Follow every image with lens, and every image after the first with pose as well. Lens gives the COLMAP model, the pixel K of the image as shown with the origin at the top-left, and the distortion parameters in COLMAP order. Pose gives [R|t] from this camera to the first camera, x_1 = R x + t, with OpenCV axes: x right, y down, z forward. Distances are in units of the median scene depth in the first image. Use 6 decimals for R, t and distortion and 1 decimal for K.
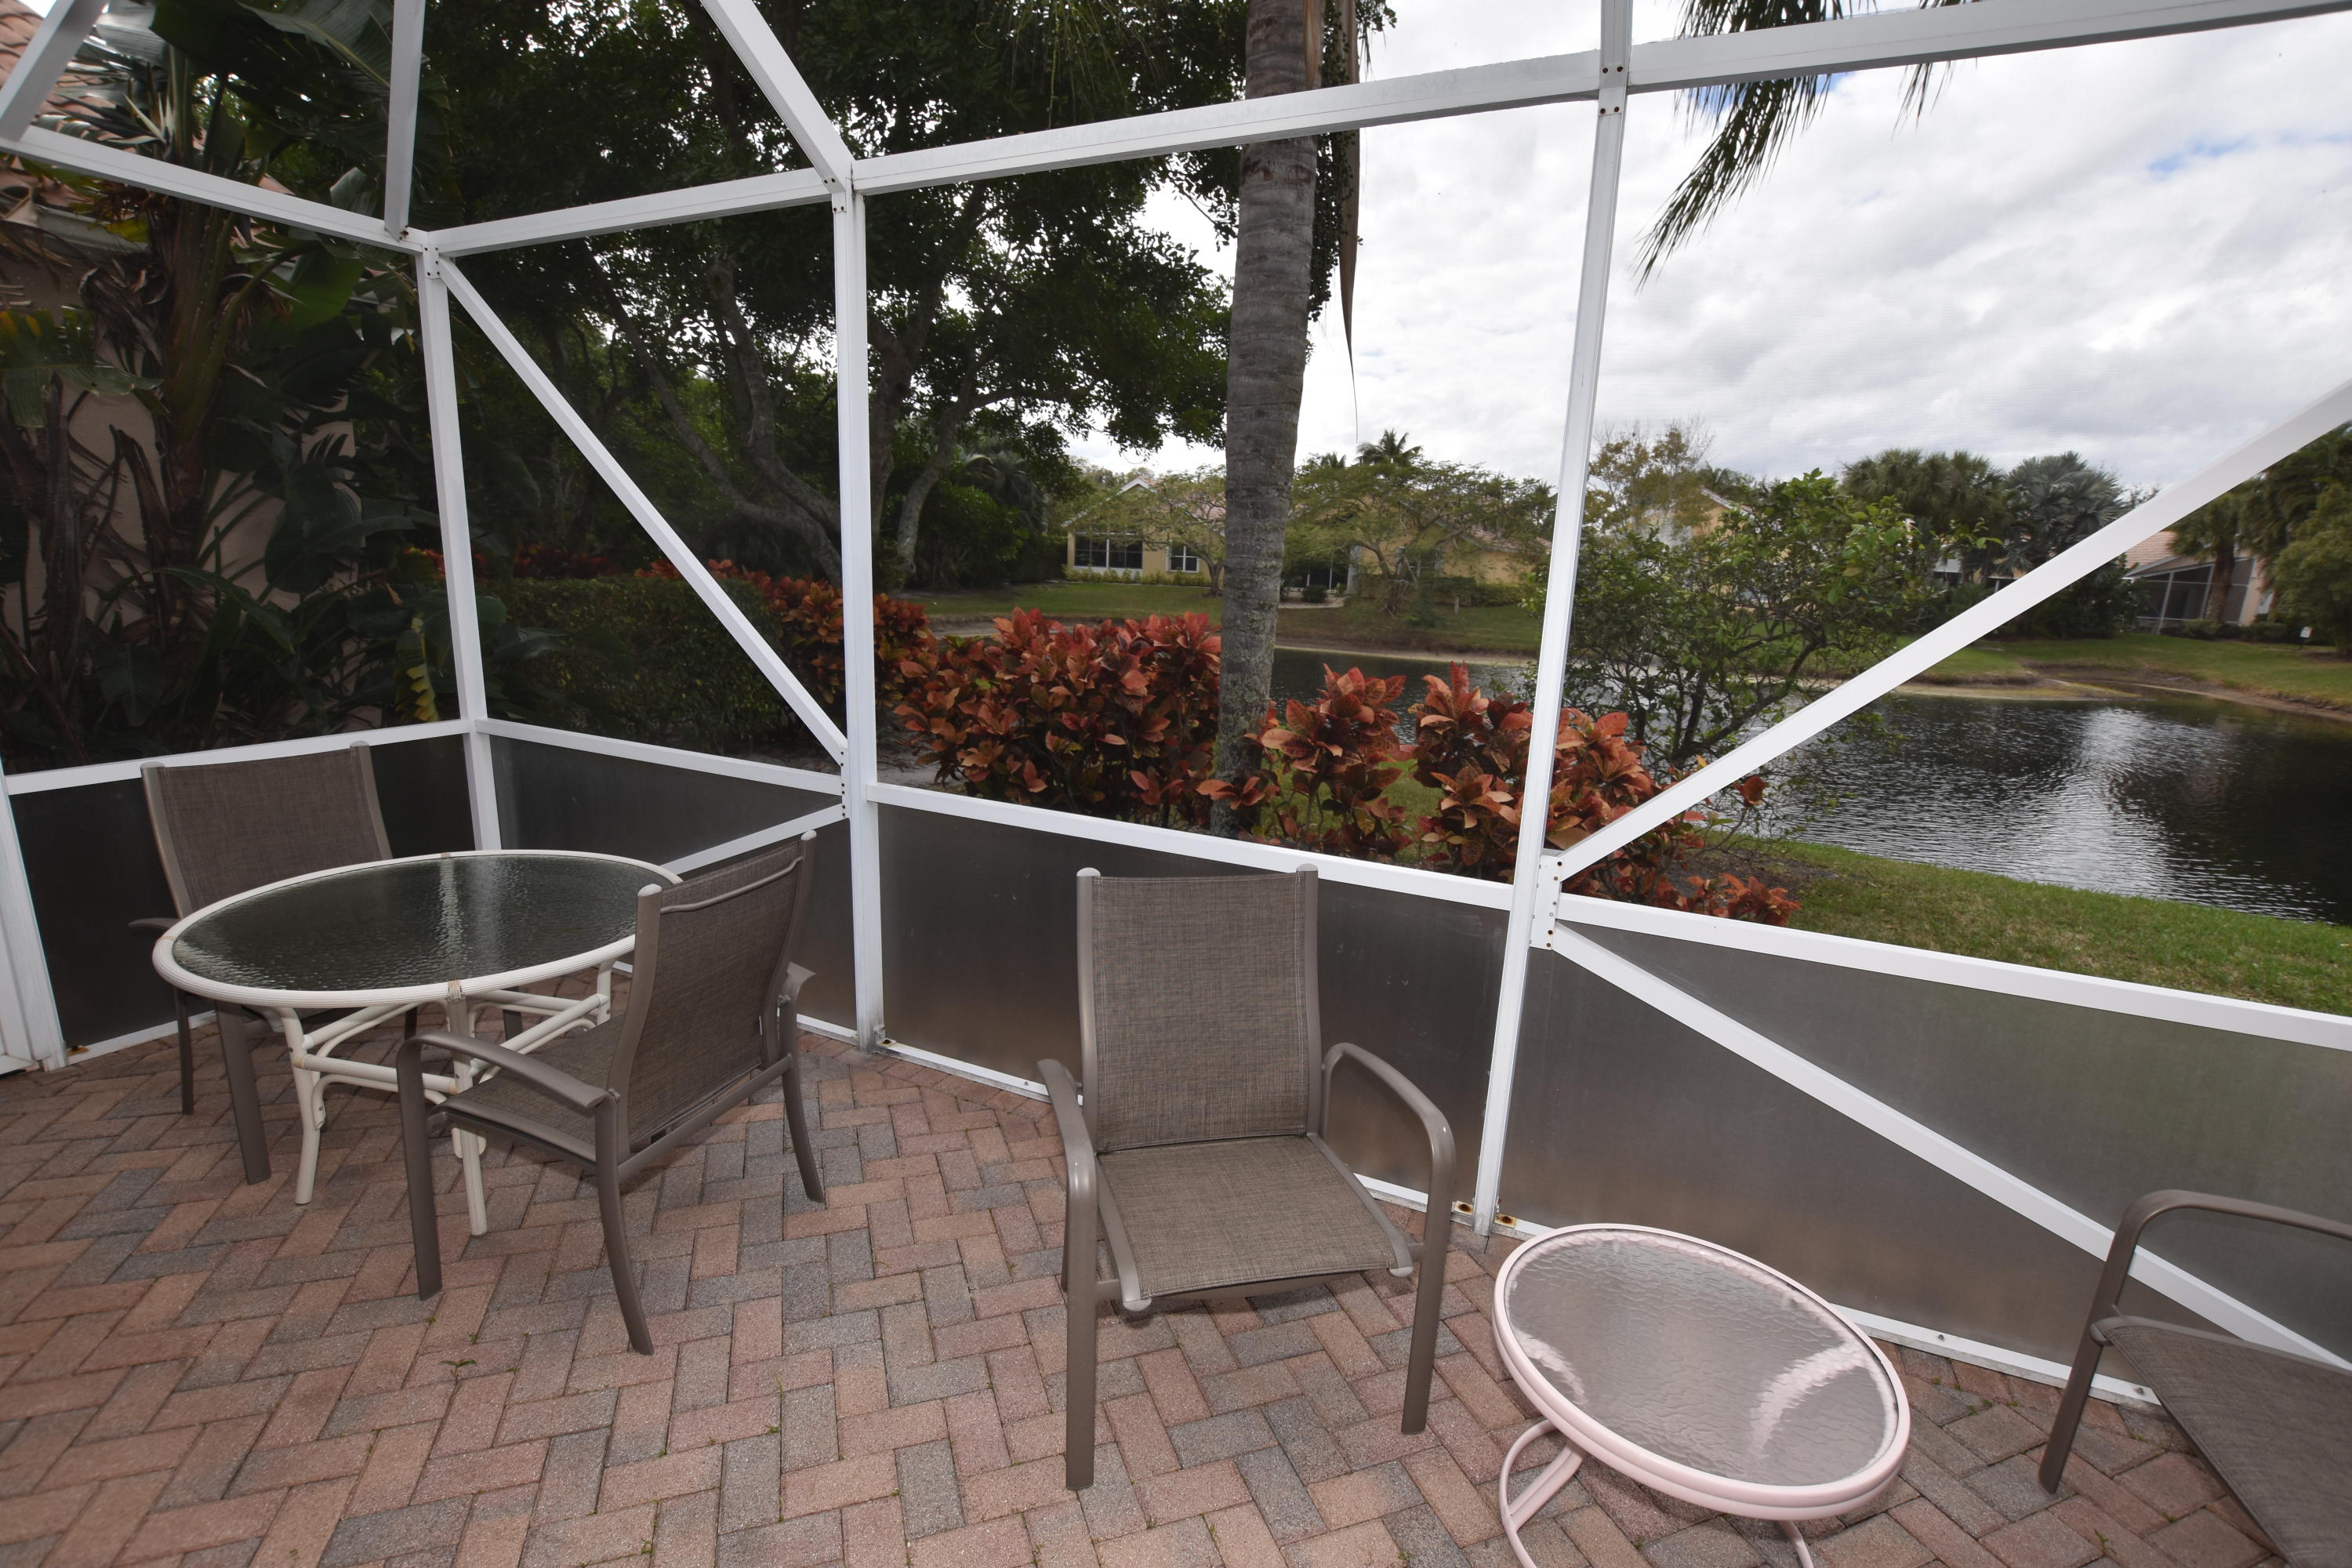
lens RADIAL K [[1038.4, 0, 1177.4], [0, 1038.4, 792.3], [0, 0, 1]] dist [-0.032321, 0.004621]
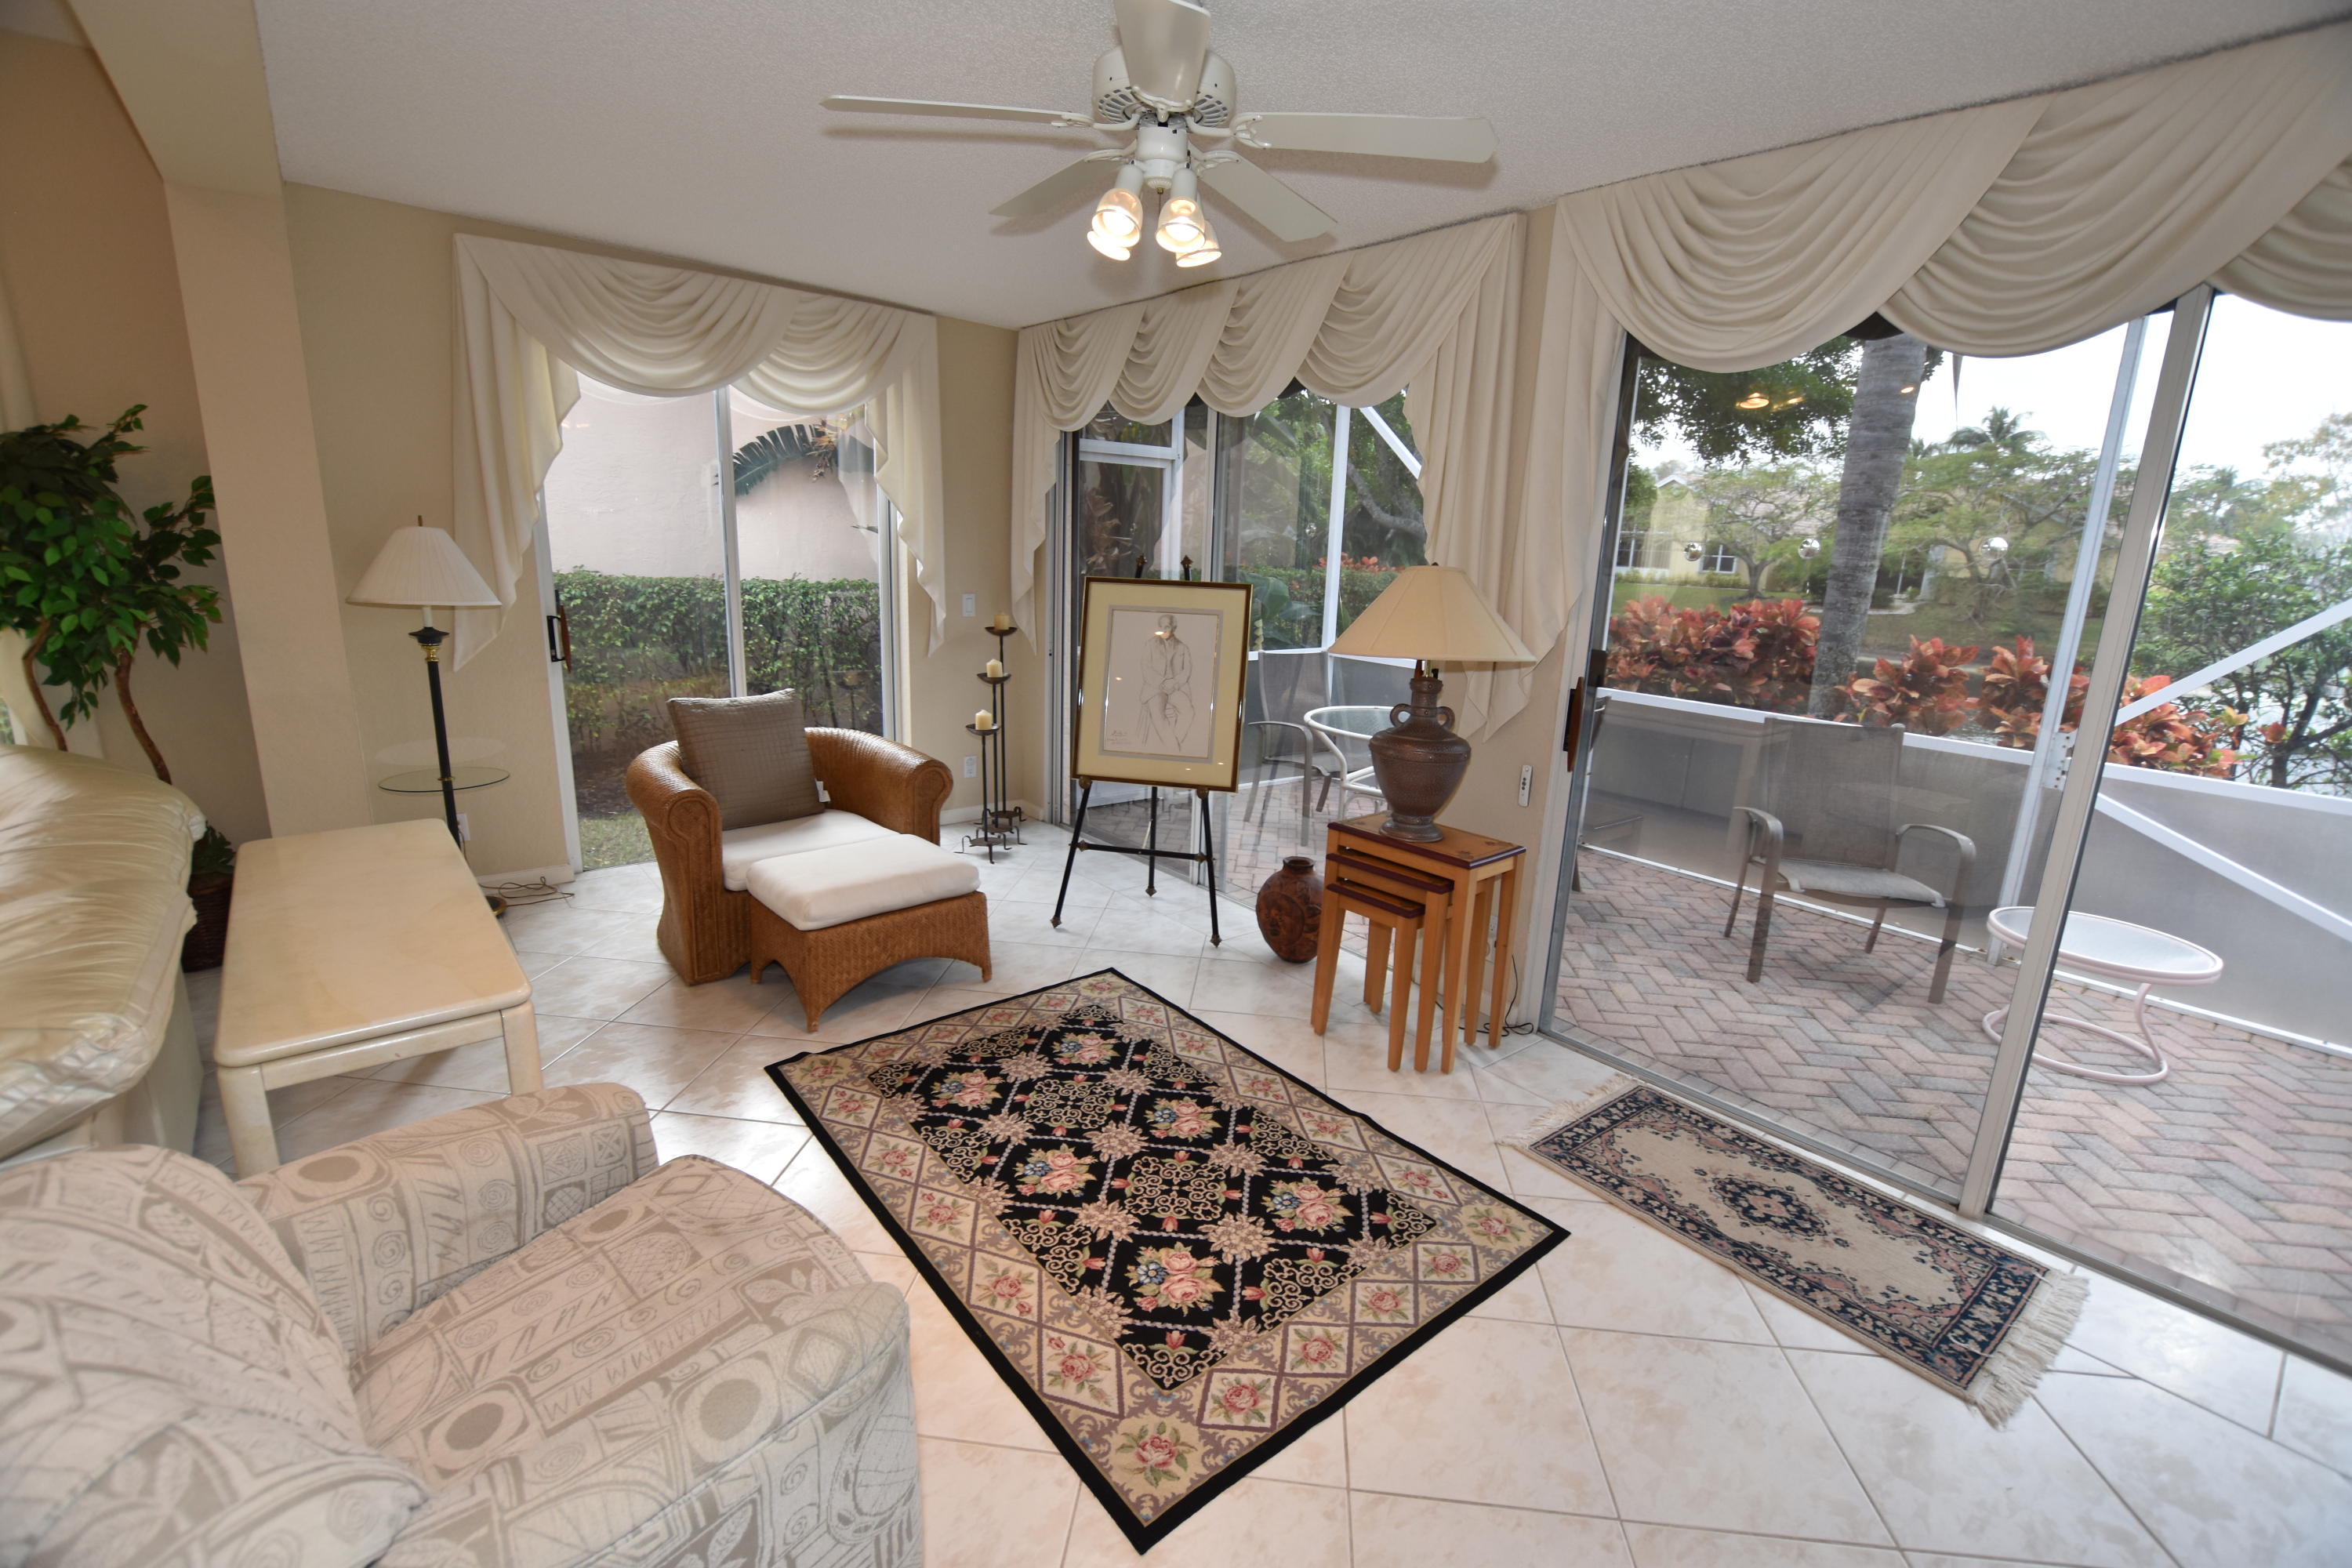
lens RADIAL K [[1038.4, 0, 1177.4], [0, 1038.4, 792.3], [0, 0, 1]] dist [-0.032321, 0.004621]
pose [[0.896067, 0.096347, -0.433338, -0.103235], [-0.095721, 0.995135, 0.023322, 0.122898], [0.433477, 0.020582, 0.900930, -0.546493]]
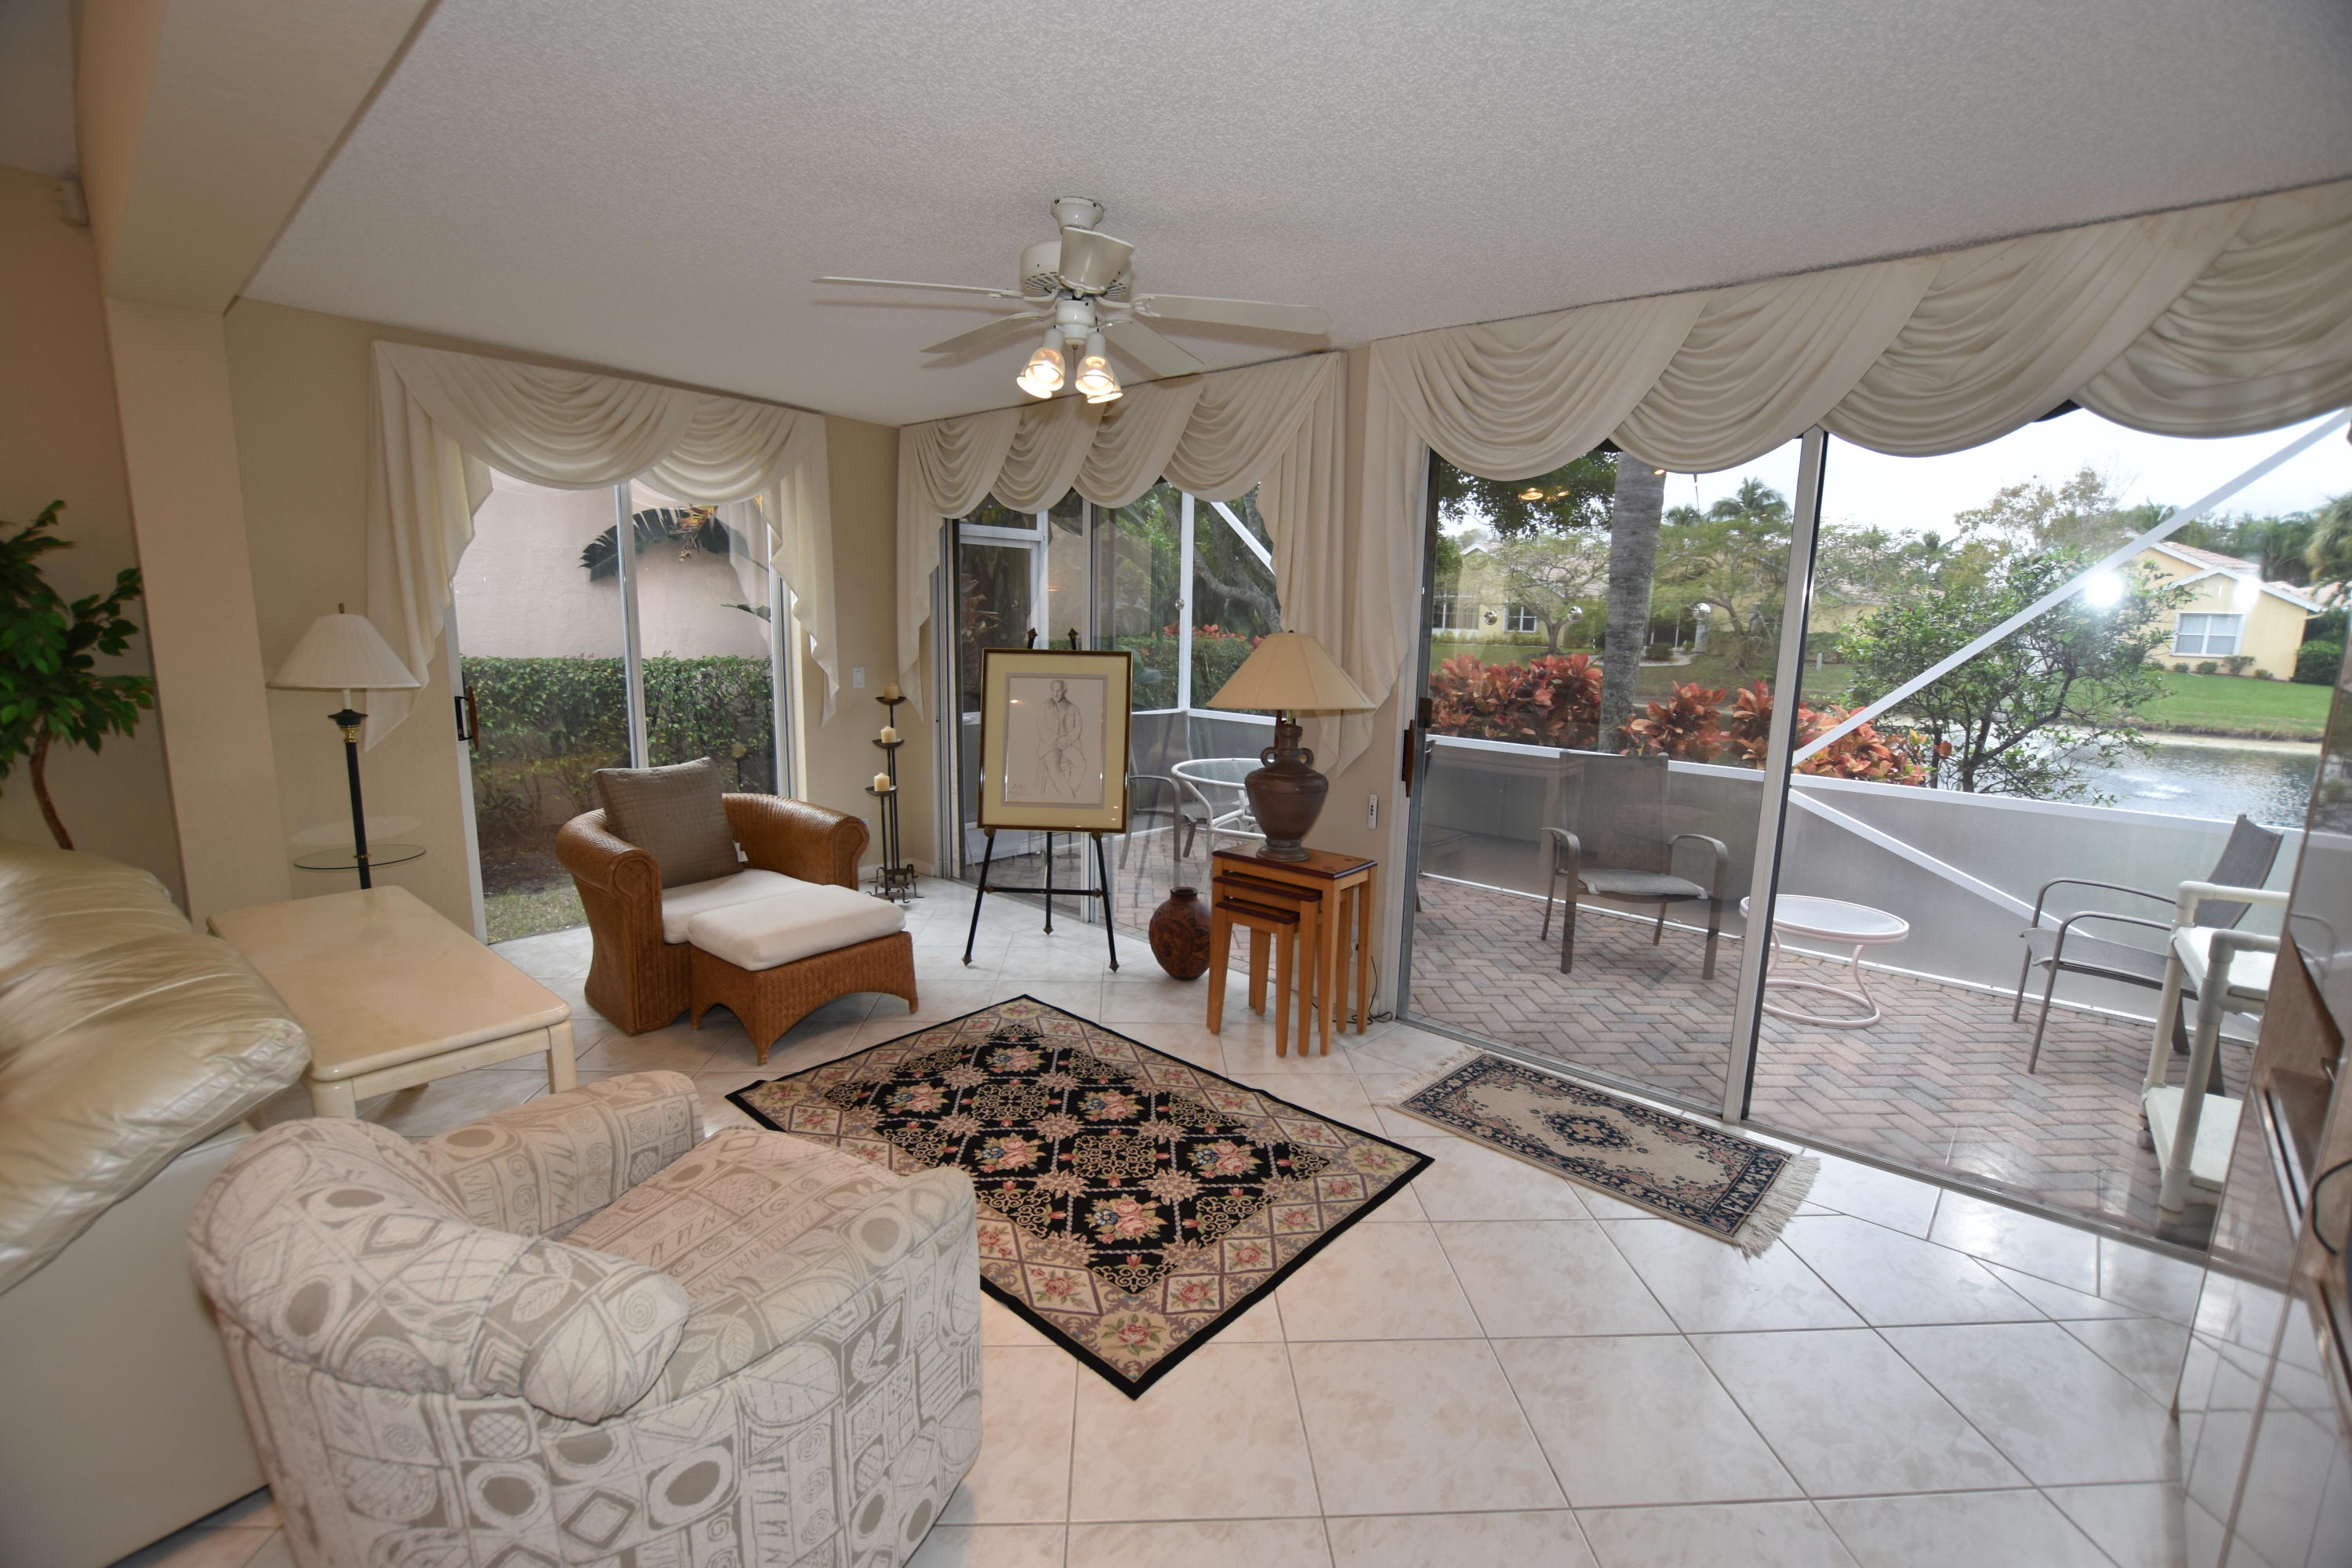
lens RADIAL K [[1038.4, 0, 1177.4], [0, 1038.4, 792.3], [0, 0, 1]] dist [-0.032321, 0.004621]
pose [[0.954186, 0.028939, -0.297810, -0.097392], [-0.046418, 0.997579, -0.051785, 0.144805], [0.295590, 0.063237, 0.953220, -0.653832]]
